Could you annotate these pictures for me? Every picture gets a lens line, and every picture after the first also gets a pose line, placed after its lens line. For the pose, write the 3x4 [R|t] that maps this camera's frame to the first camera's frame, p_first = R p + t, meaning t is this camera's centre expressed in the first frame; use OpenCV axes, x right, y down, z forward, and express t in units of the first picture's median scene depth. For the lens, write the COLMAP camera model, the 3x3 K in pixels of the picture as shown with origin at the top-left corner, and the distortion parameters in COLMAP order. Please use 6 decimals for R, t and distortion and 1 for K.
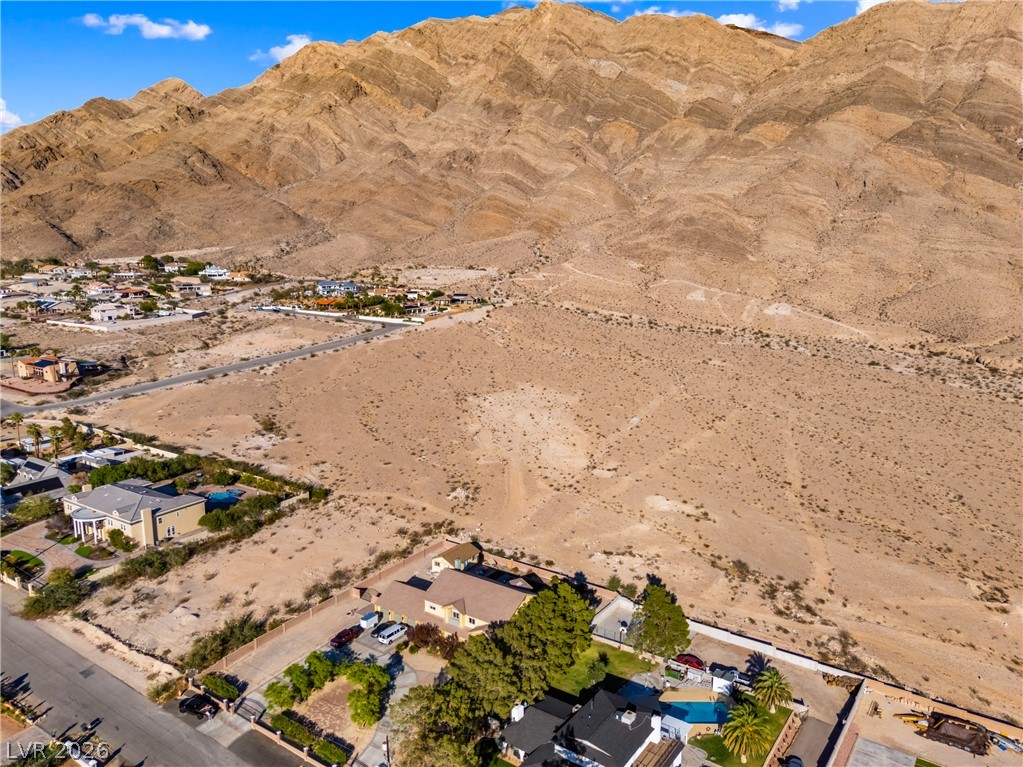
lens RADIAL K [[772.7, 0, 513.3], [0, 772.7, 380.3], [0, 0, 1]] dist [0.061371, -0.046924]
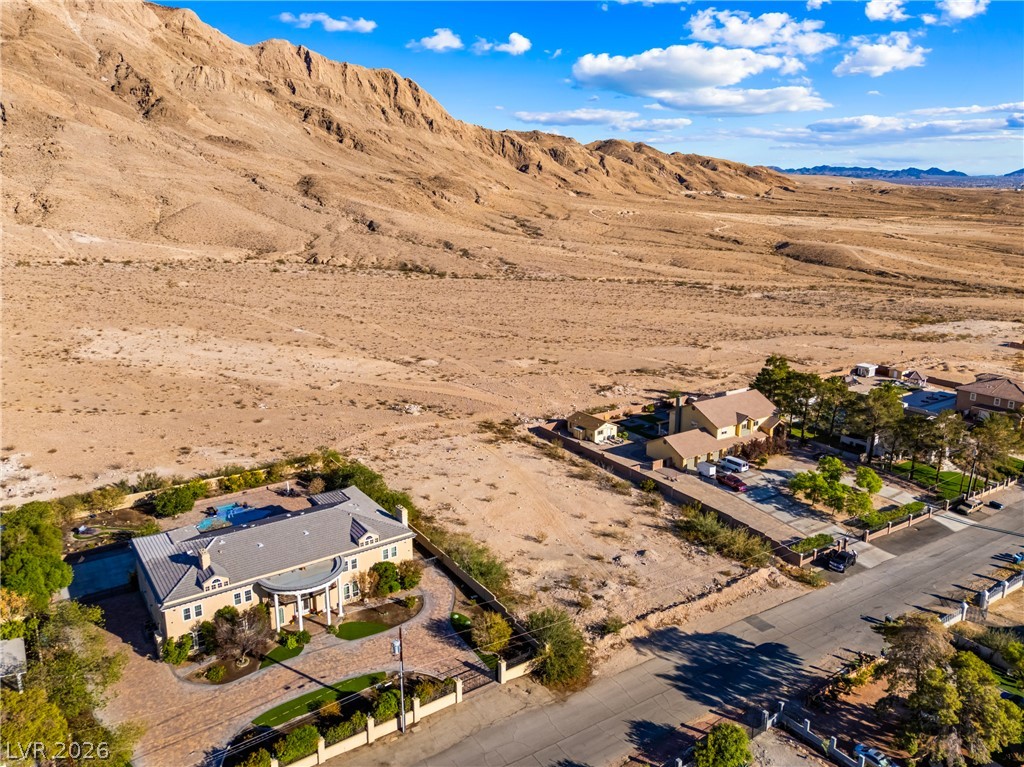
lens RADIAL K [[760.2, 0, 512.0], [0, 760.2, 379.8], [0, 0, 1]] dist [0.064147, -0.051030]
pose [[0.359284, -0.232890, 0.903702, -0.198696], [0.179988, 0.967473, 0.177766, -0.002494], [-0.915707, 0.098787, 0.389515, 0.149634]]
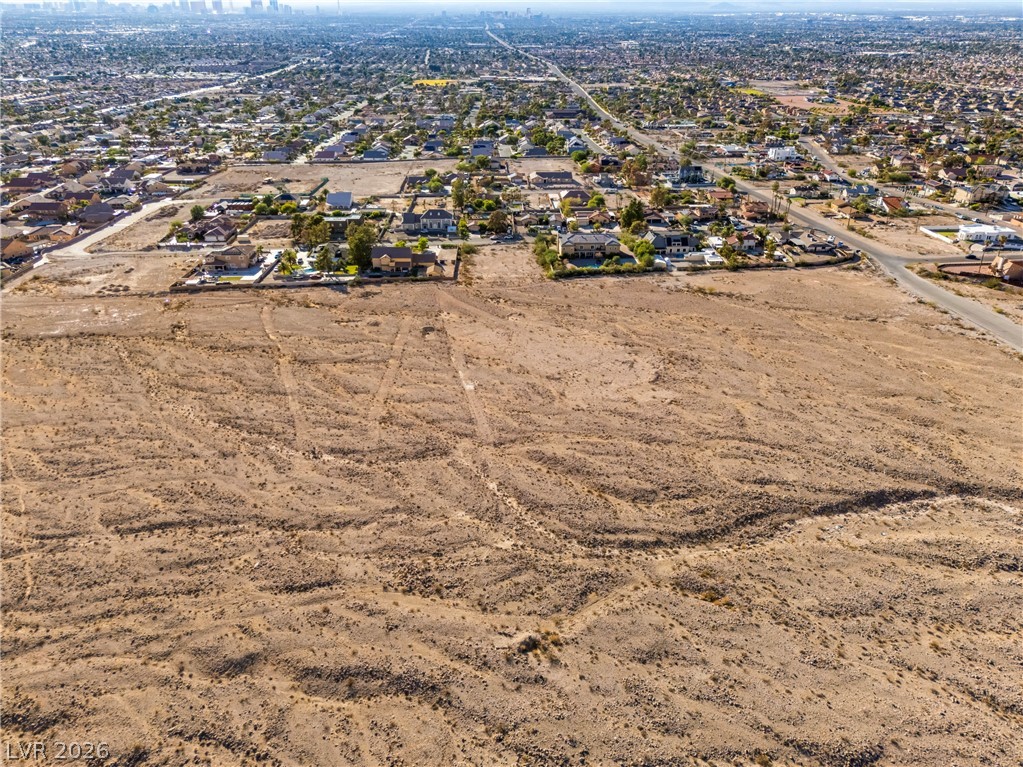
lens RADIAL K [[759.5, 0, 511.5], [0, 759.5, 379.8], [0, 0, 1]] dist [0.064147, -0.051030]
pose [[-0.803476, 0.254813, -0.538049, 0.199639], [-0.115830, 0.819591, 0.561118, -0.151665], [0.583960, 0.513167, -0.629007, 0.541267]]
